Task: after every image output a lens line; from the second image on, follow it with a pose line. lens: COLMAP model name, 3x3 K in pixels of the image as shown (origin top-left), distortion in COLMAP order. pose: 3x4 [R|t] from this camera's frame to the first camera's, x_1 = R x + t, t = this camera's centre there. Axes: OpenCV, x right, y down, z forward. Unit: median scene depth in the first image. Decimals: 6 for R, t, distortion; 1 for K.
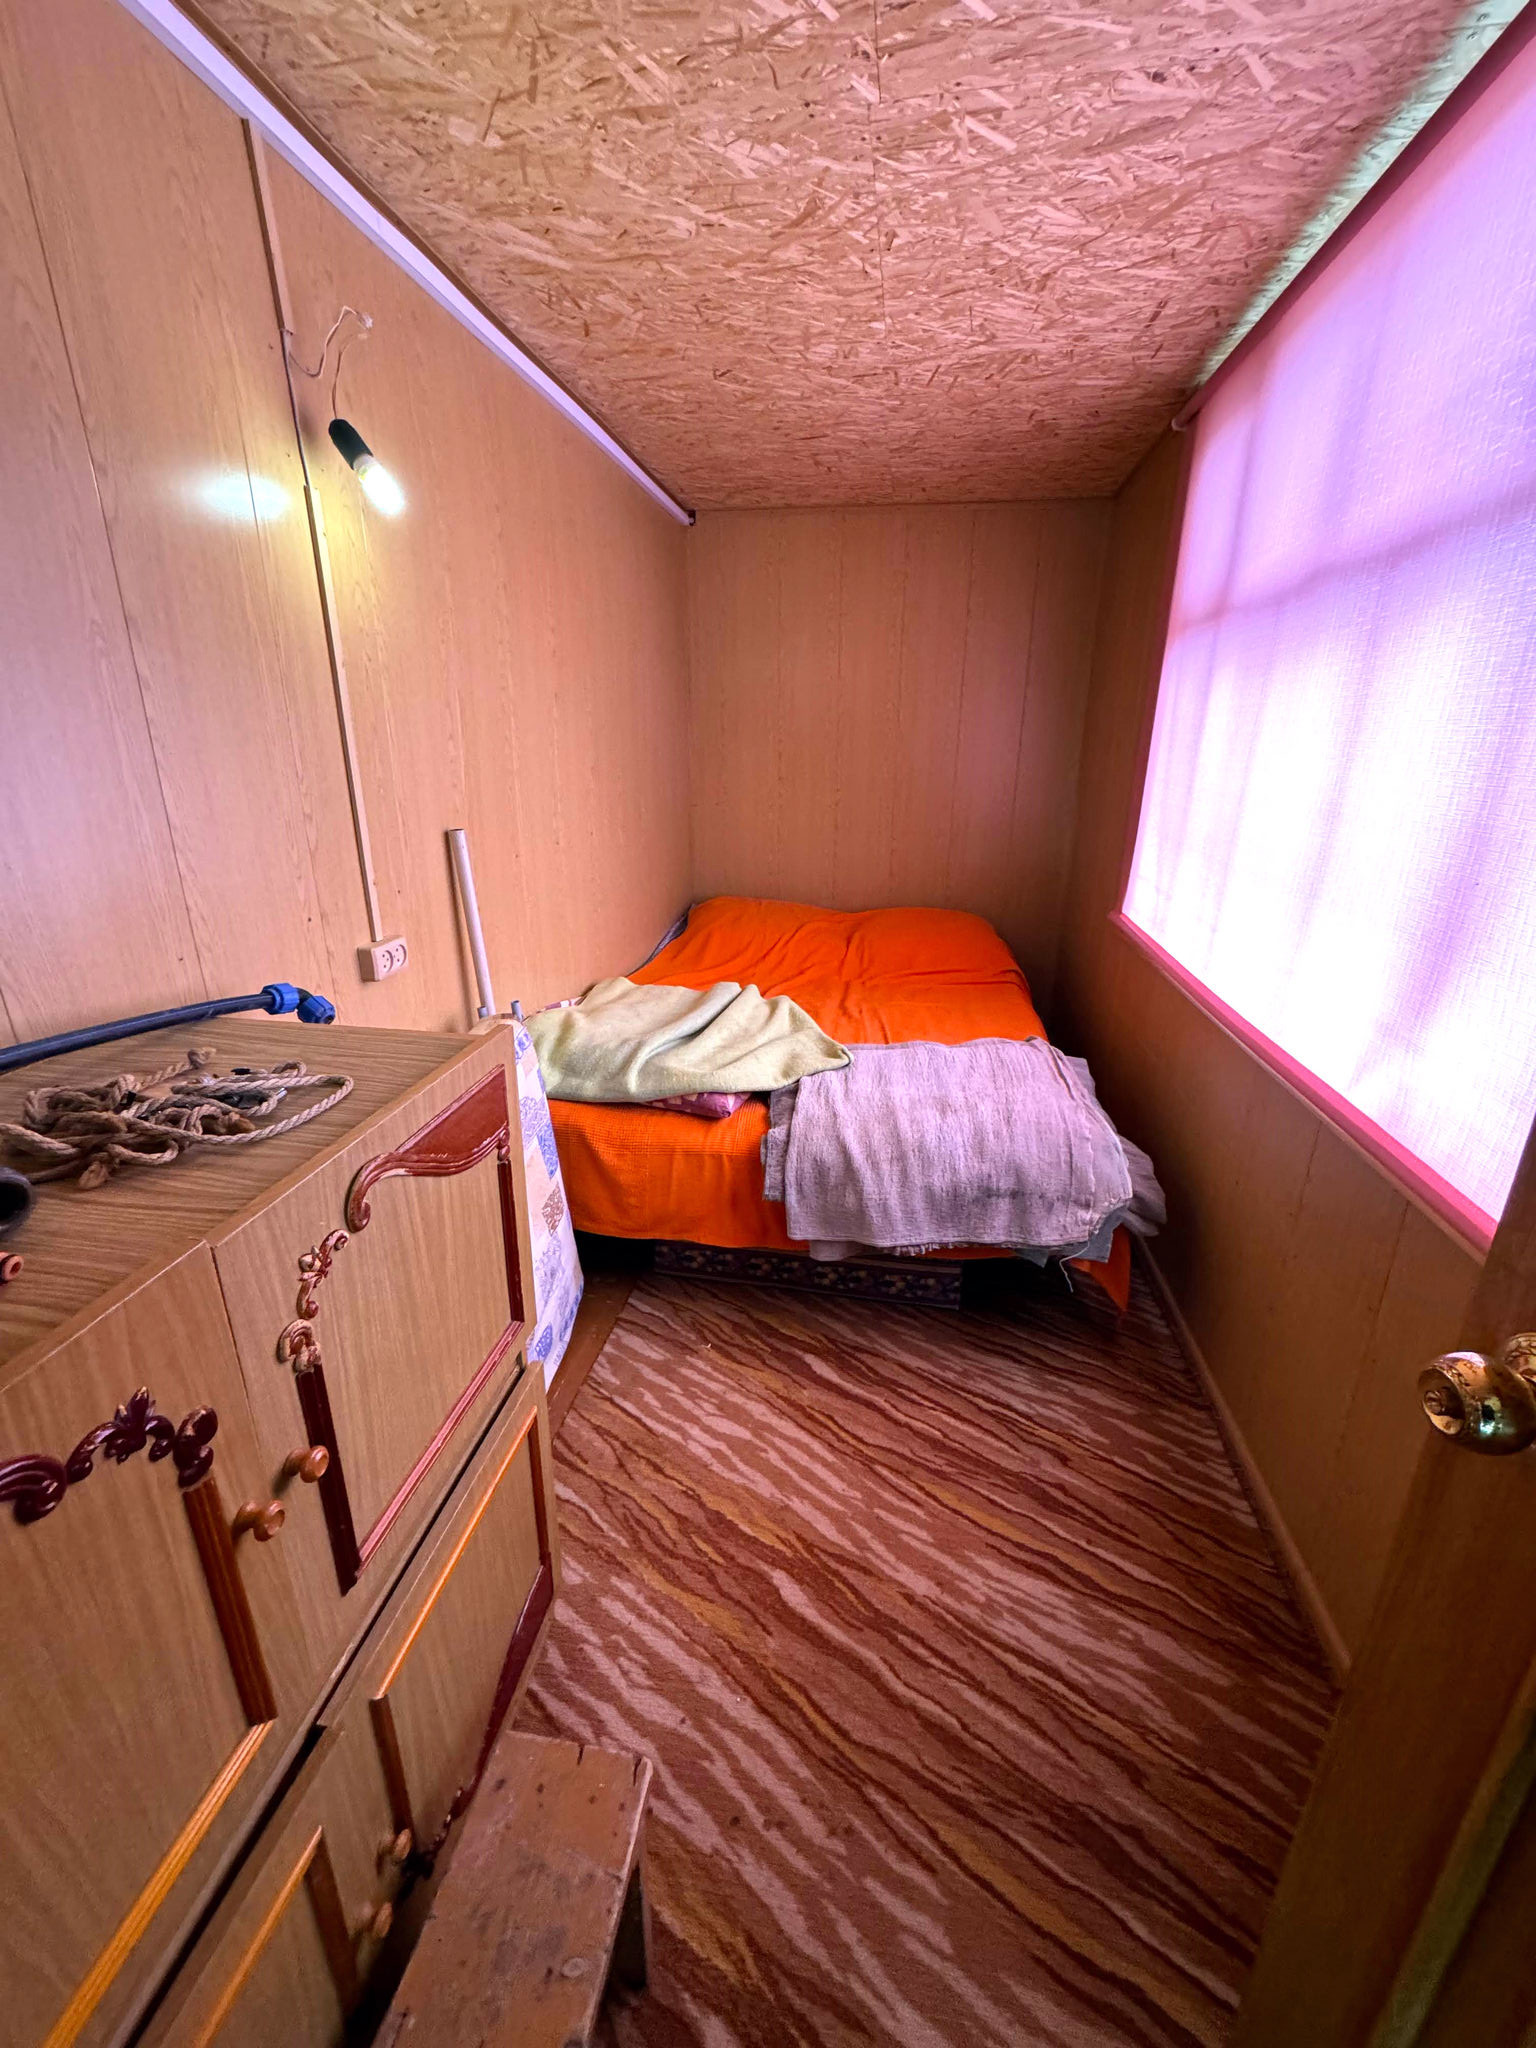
lens RADIAL K [[824.3, 0, 767.7], [0, 824.3, 1020.3], [0, 0, 1]] dist [-0.003227, 0.000371]
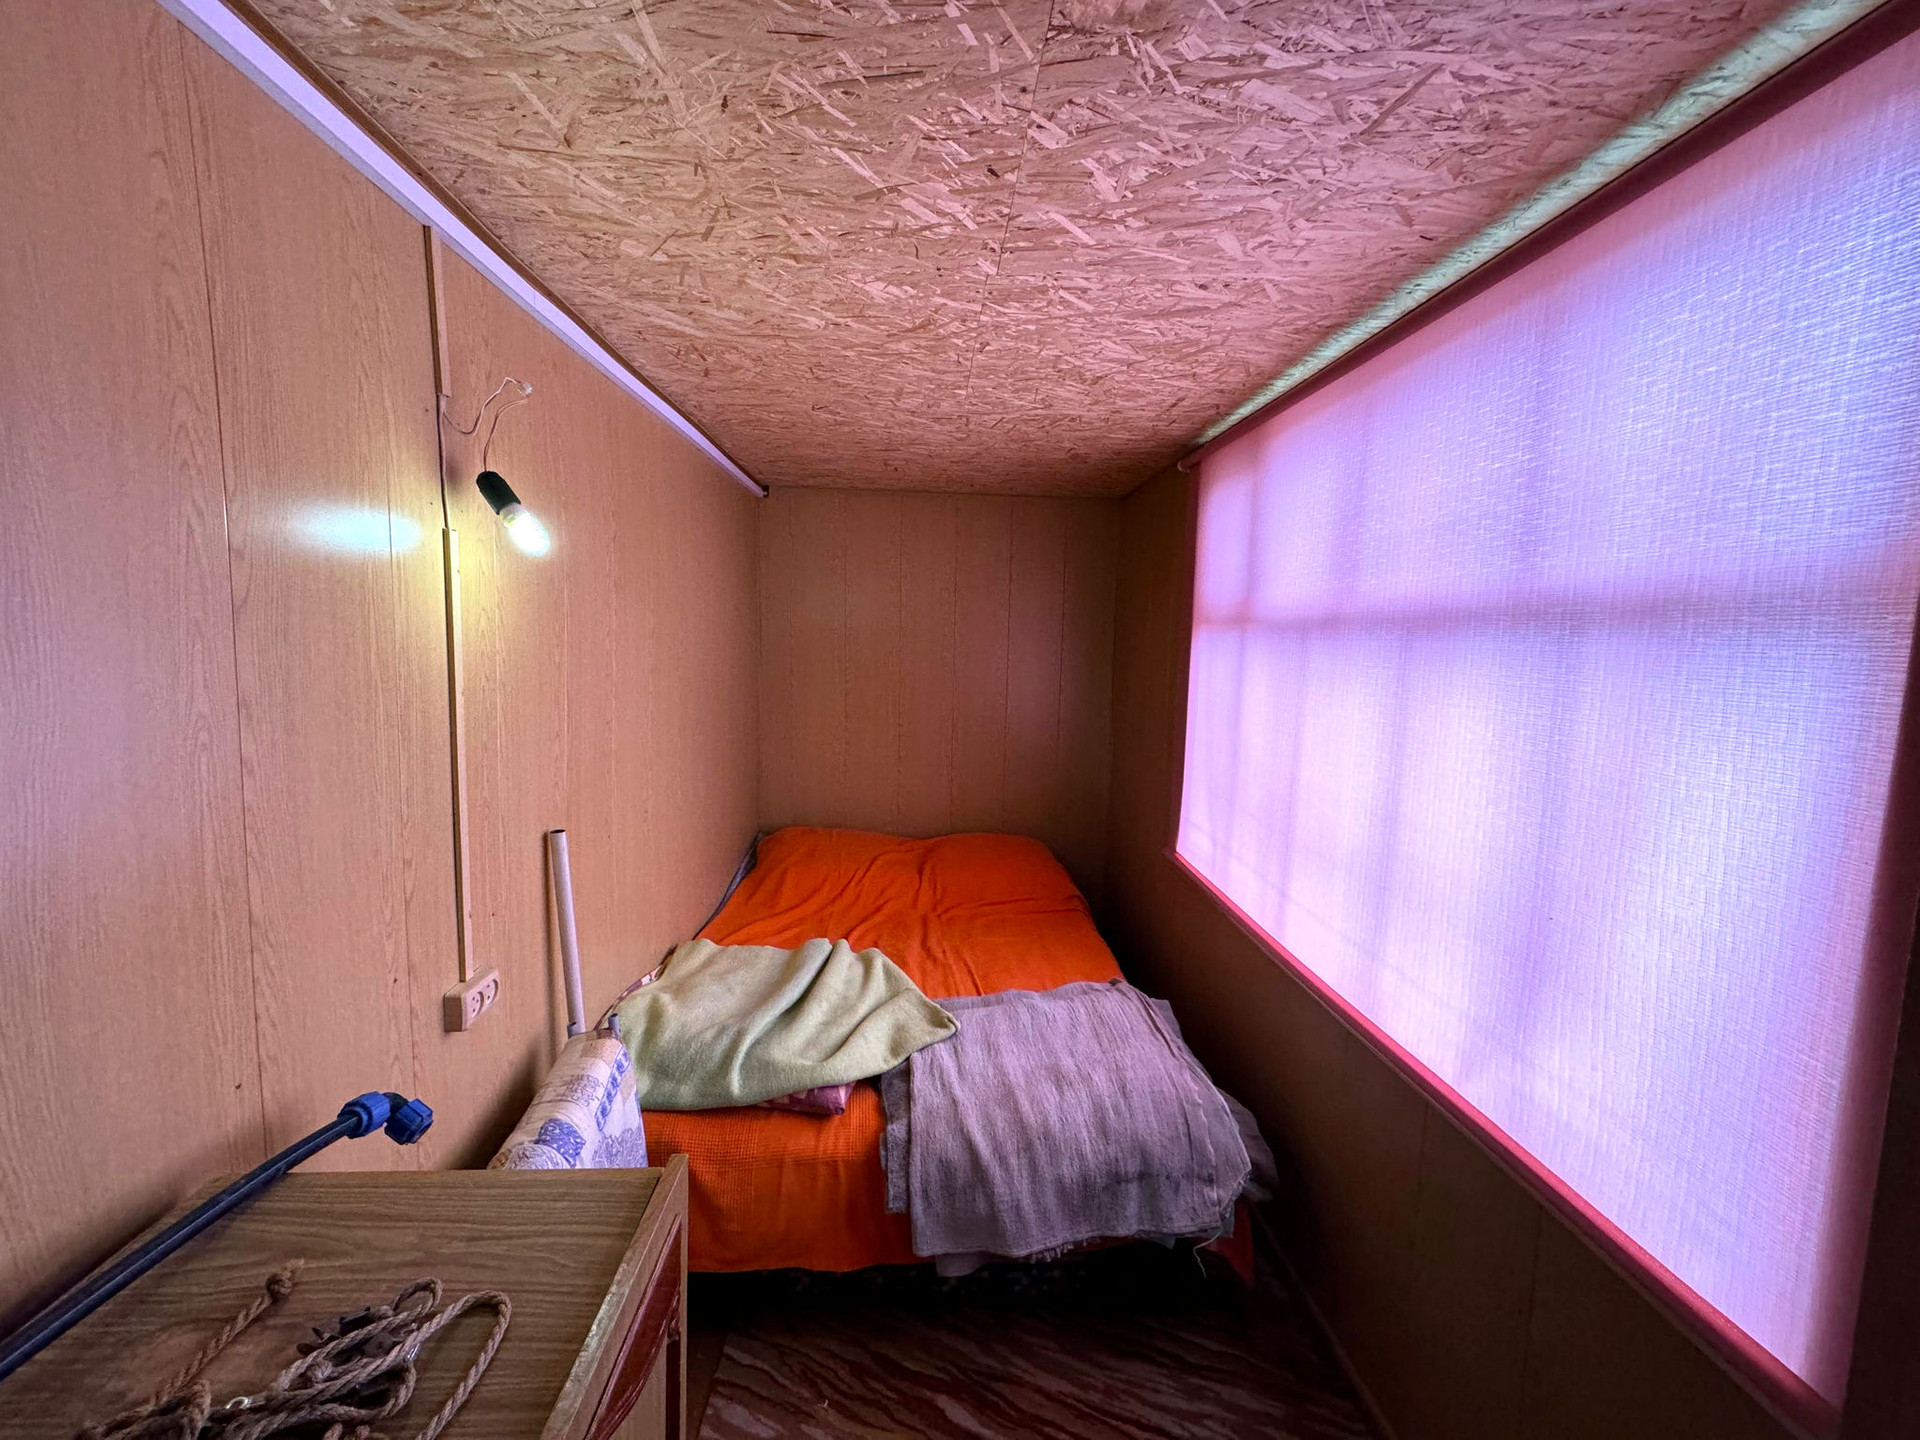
lens RADIAL K [[772.8, 0, 960.4], [0, 772.8, 714.1], [0, 0, 1]] dist [-0.003227, 0.000371]
pose [[0.977639, -0.004899, 0.210233, -0.109879], [0.052074, 0.974232, -0.219455, -0.142481], [-0.203741, 0.225495, 0.952702, 0.030936]]
